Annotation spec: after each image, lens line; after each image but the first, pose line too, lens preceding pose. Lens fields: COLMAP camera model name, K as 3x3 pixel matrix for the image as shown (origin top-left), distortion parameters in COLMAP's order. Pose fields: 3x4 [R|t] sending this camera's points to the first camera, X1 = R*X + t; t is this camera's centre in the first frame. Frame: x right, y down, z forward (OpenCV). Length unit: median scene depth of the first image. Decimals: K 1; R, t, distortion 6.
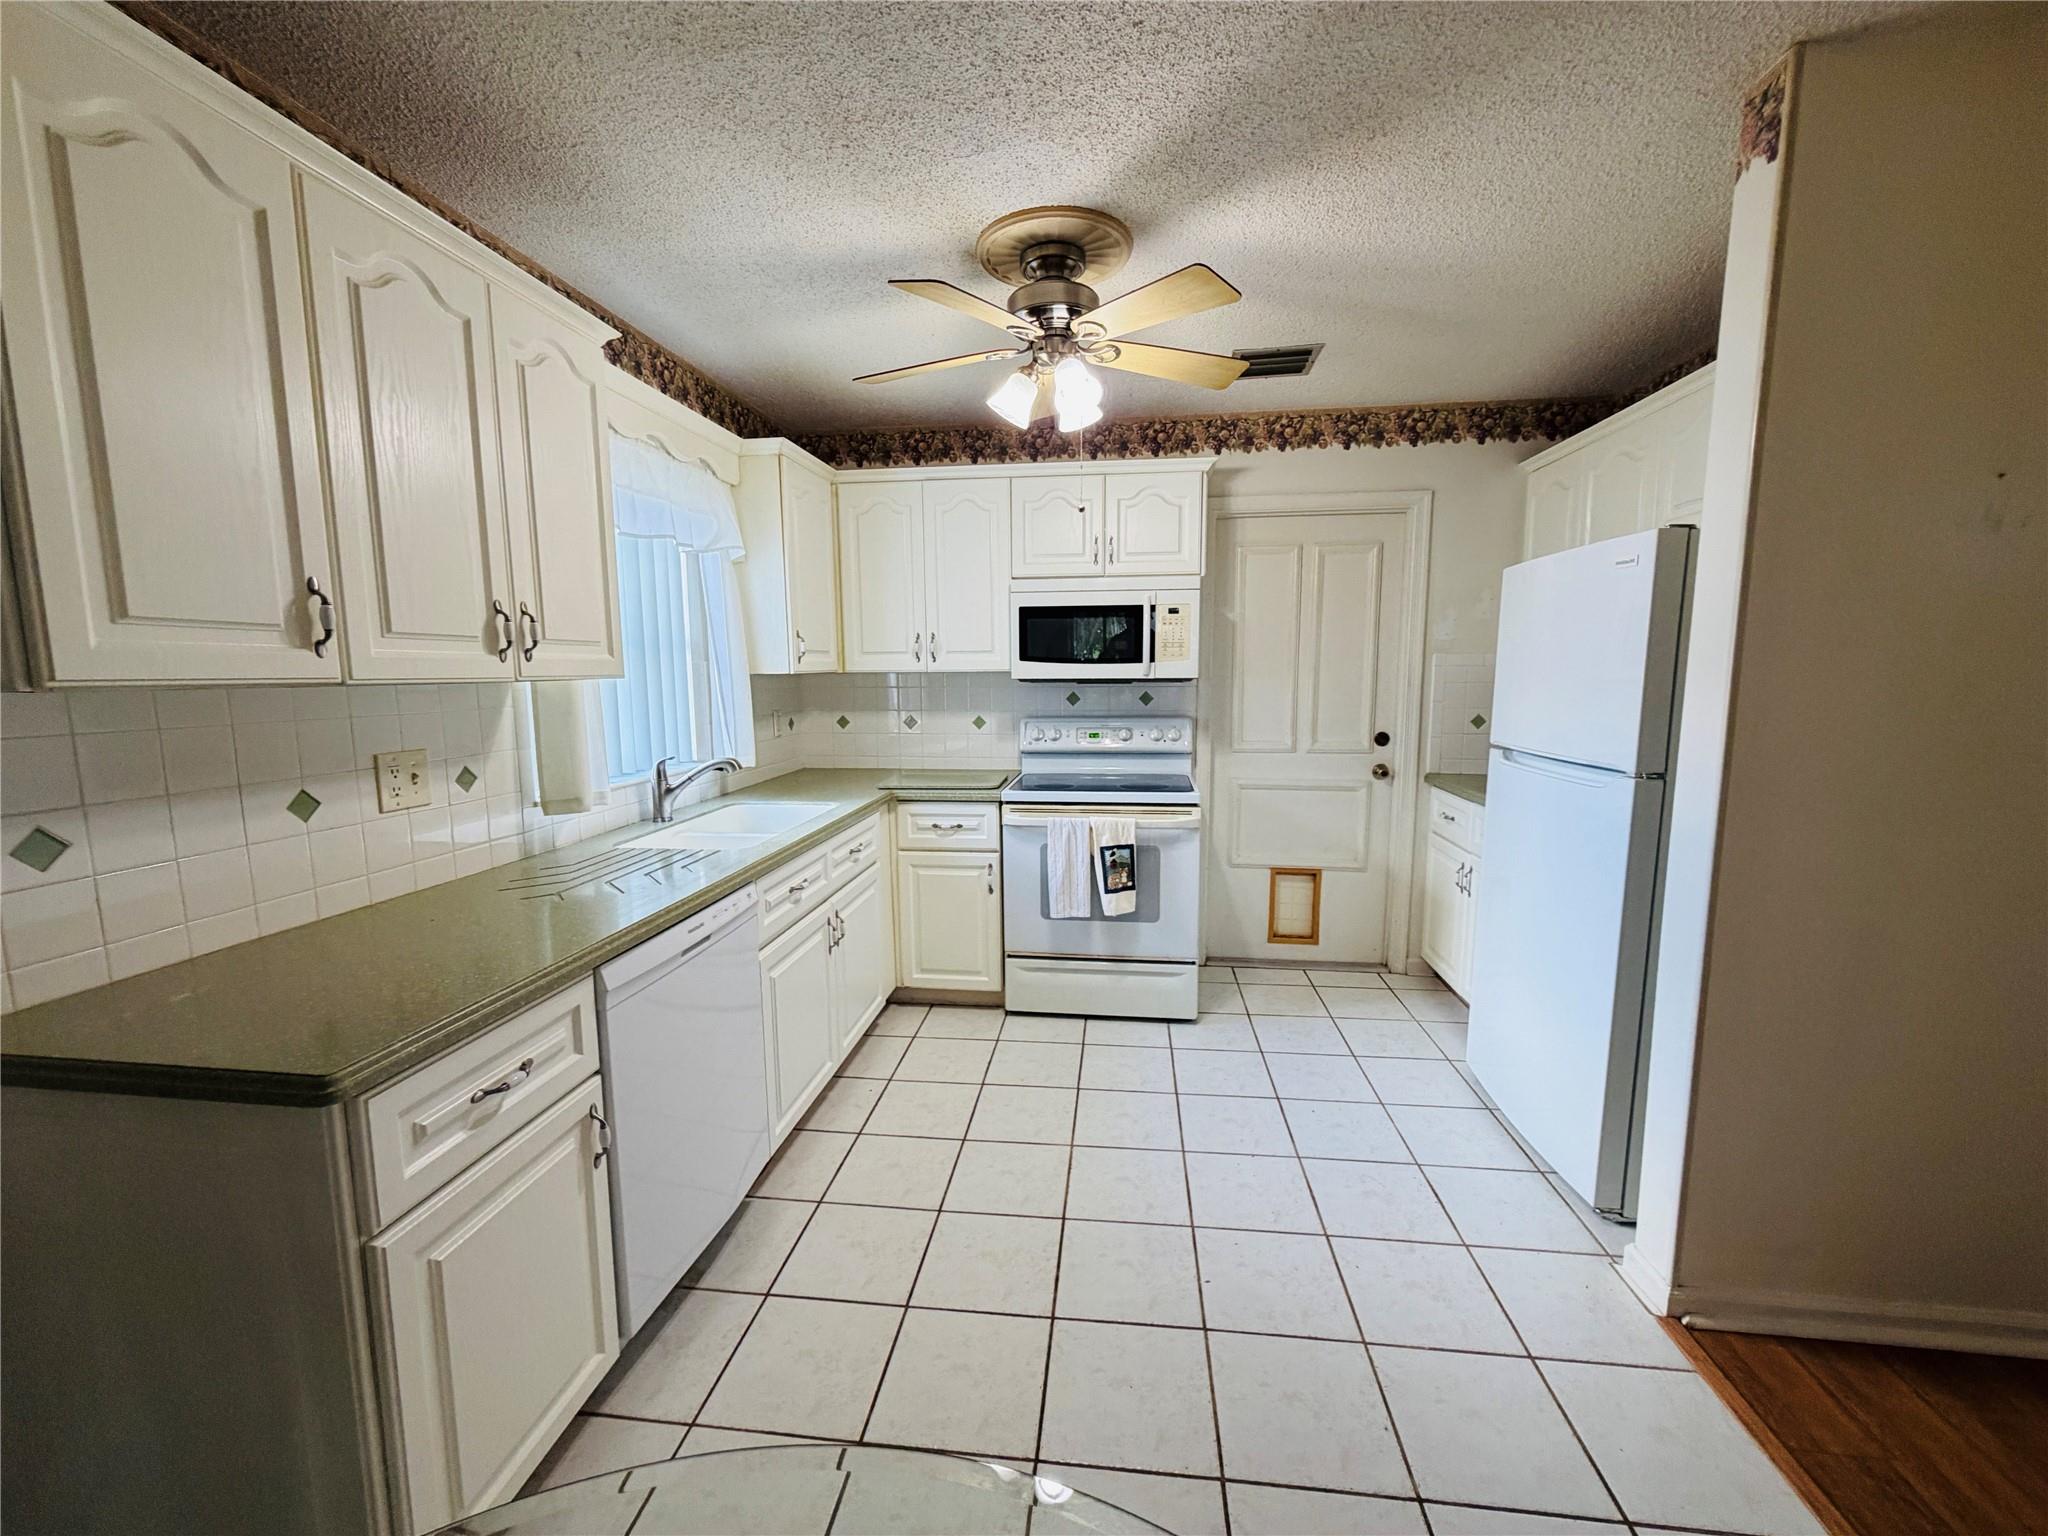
lens RADIAL K [[814.0, 0, 1029.5], [0, 814.0, 771.3], [0, 0, 1]] dist [0.000922, -0.000241]
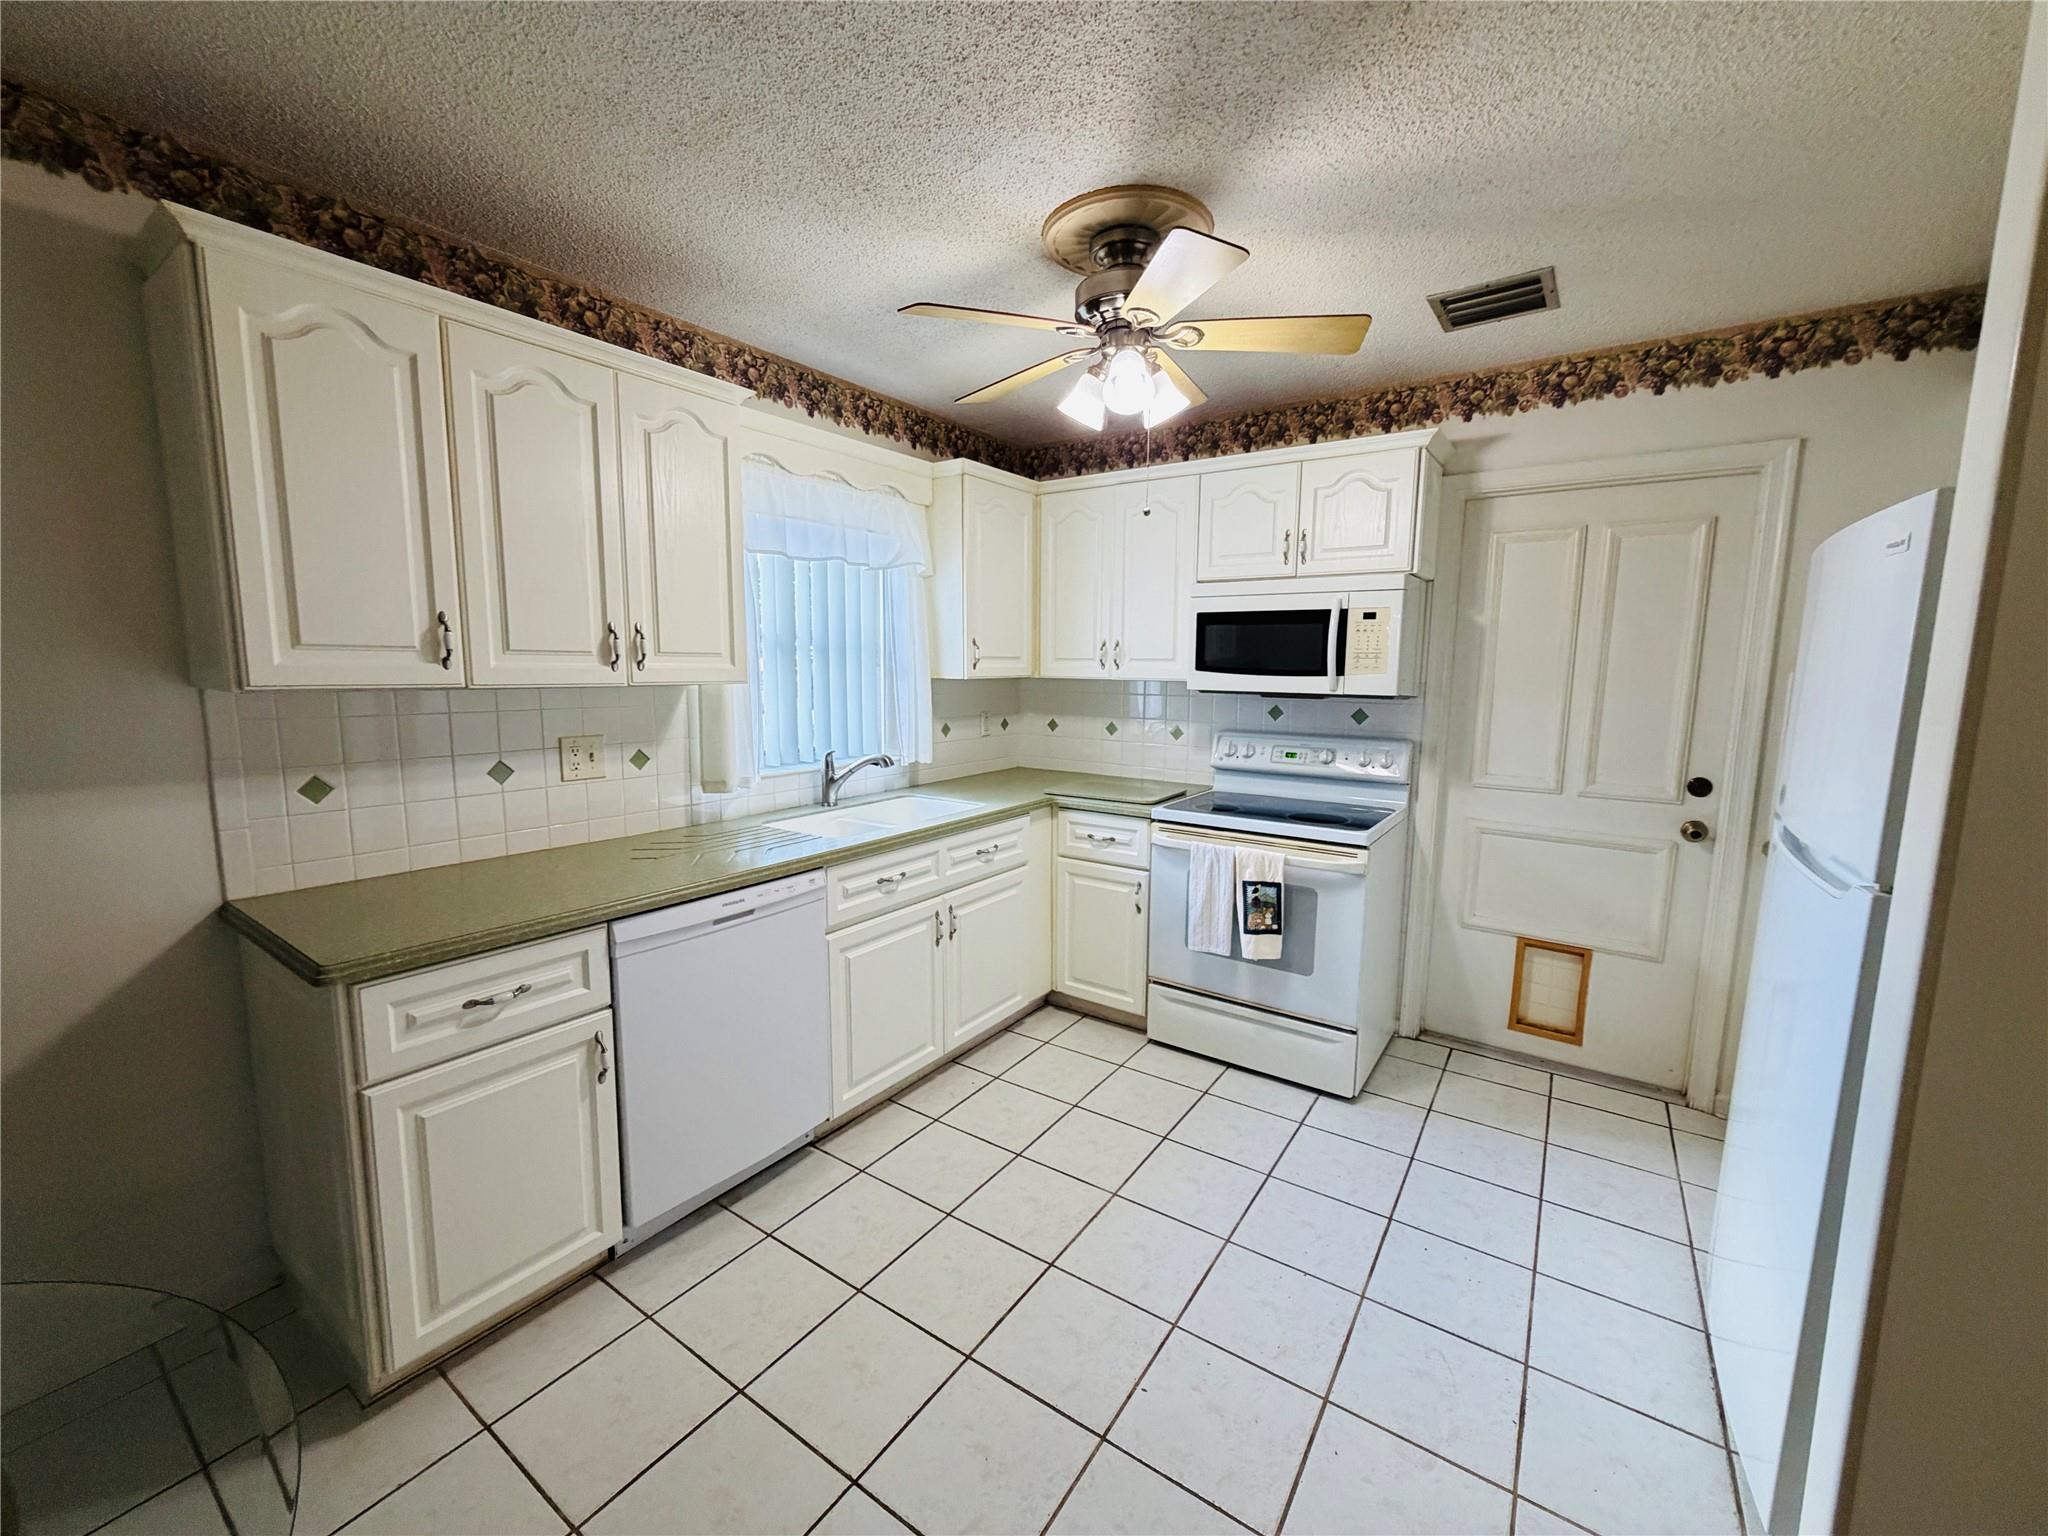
lens RADIAL K [[814.0, 0, 1029.7], [0, 814.0, 771.1], [0, 0, 1]] dist [0.000922, -0.000241]
pose [[0.886402, 0.077527, -0.456377, 0.323445], [-0.075061, 0.996901, 0.023562, -0.036028], [0.456789, 0.013371, 0.889474, 0.106941]]
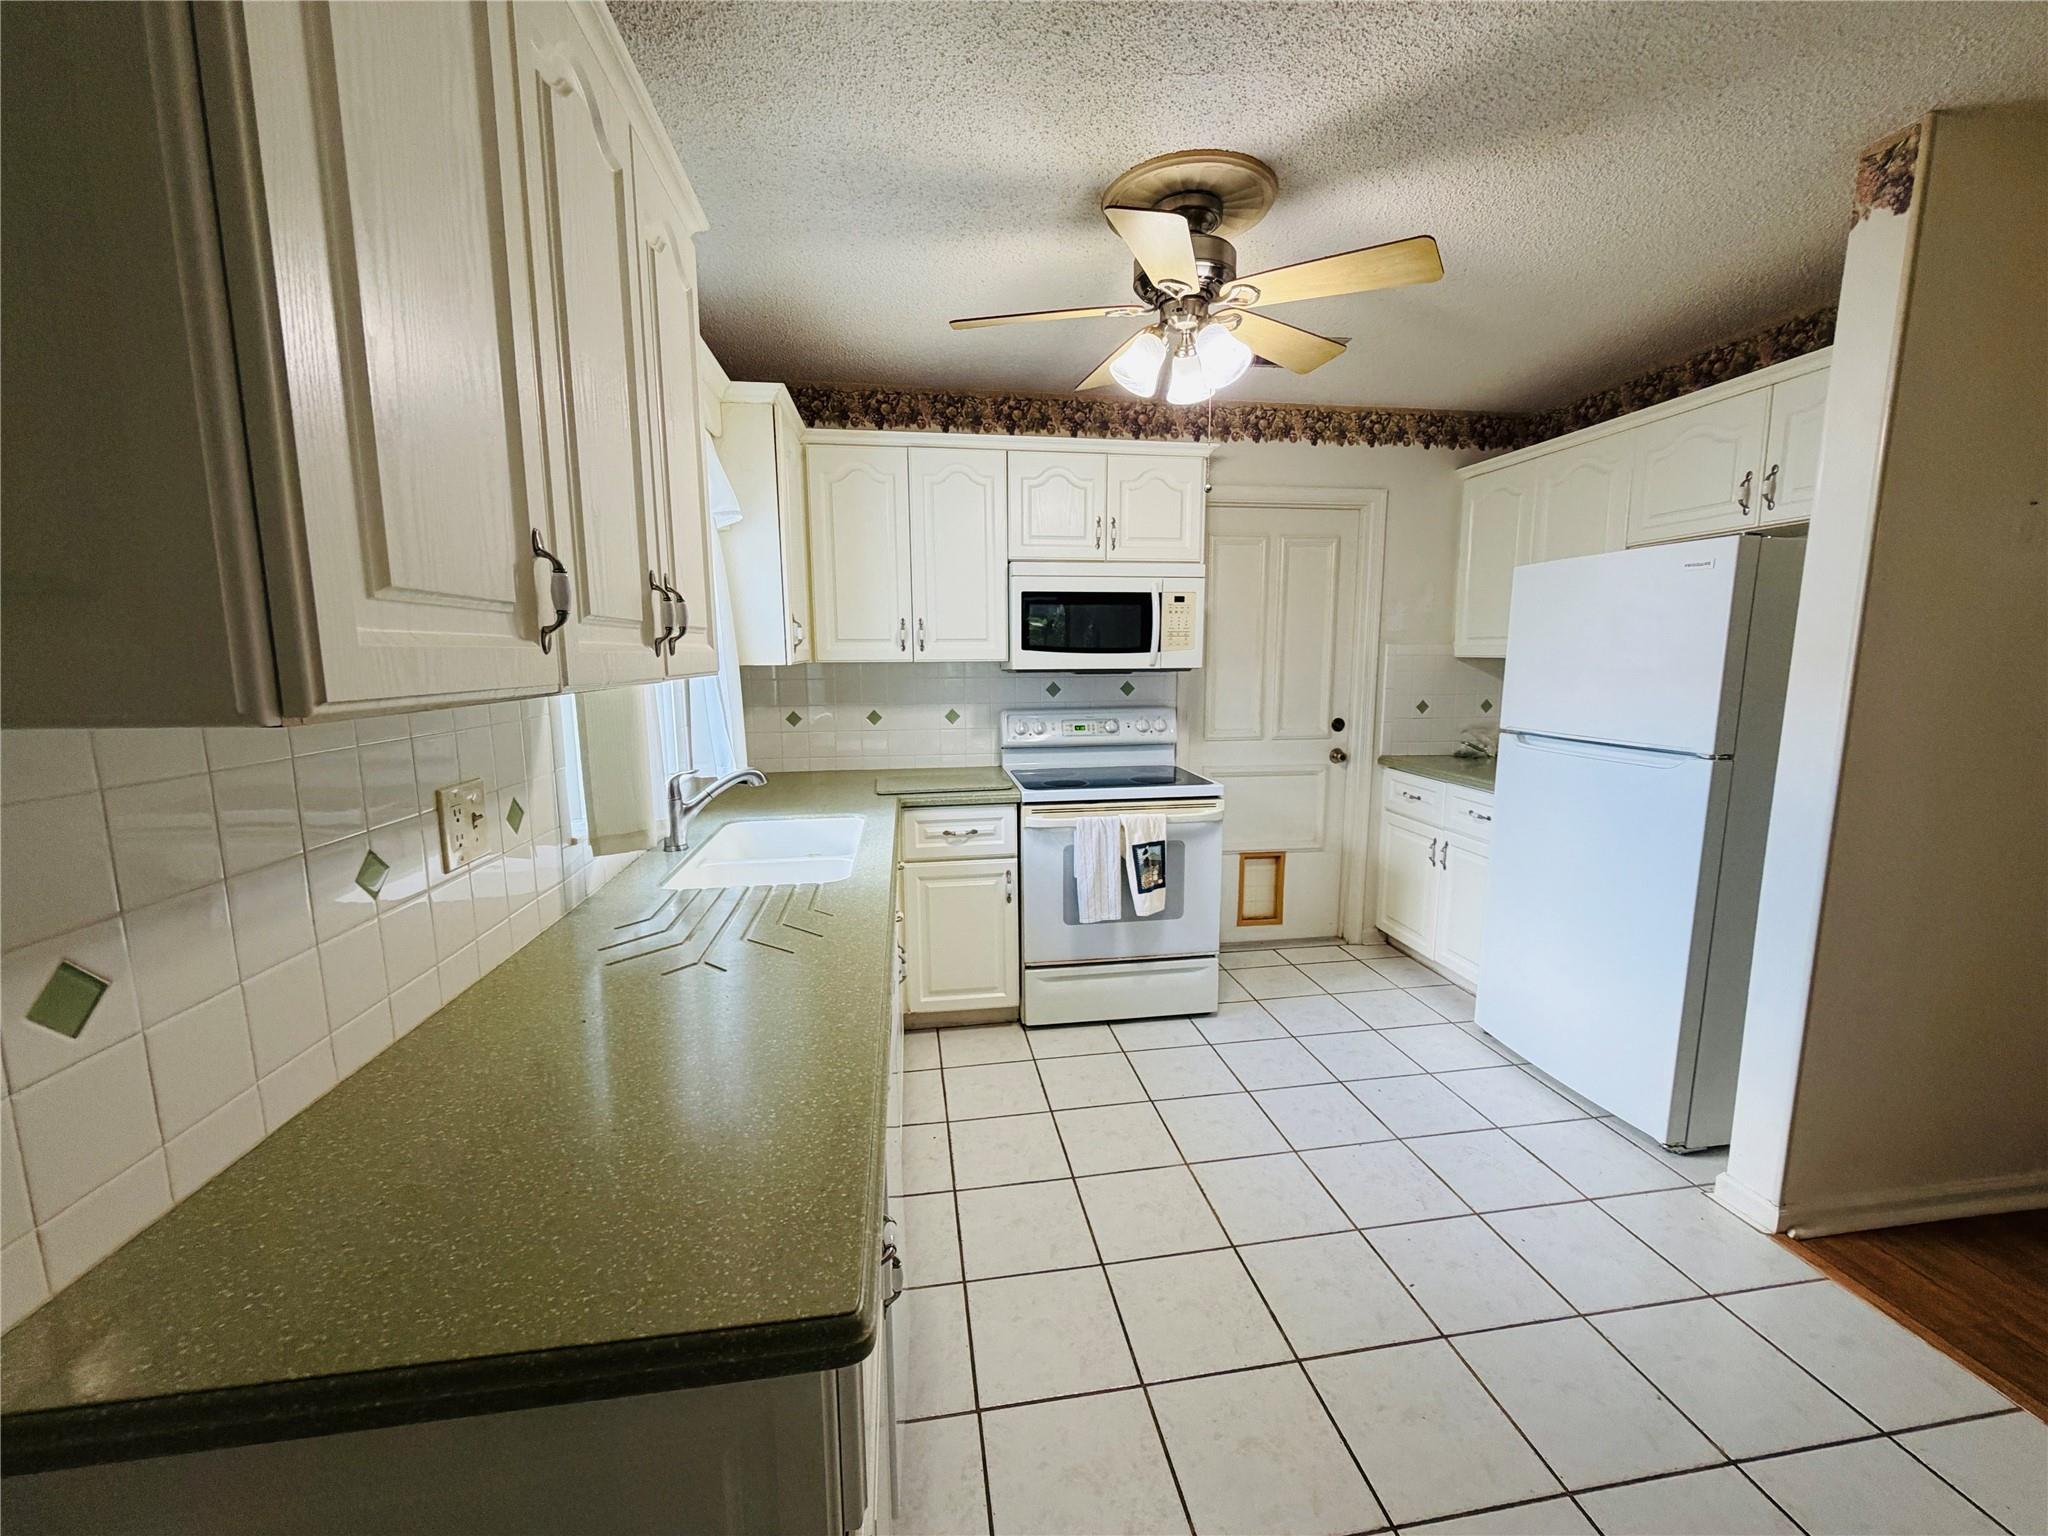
lens RADIAL K [[814.0, 0, 1030.3], [0, 814.0, 770.8], [0, 0, 1]] dist [0.000922, -0.000241]
pose [[0.961800, -0.038448, 0.271040, -0.330353], [0.033726, 0.999188, 0.022062, -0.023203], [-0.271668, -0.012078, 0.962315, 0.129805]]
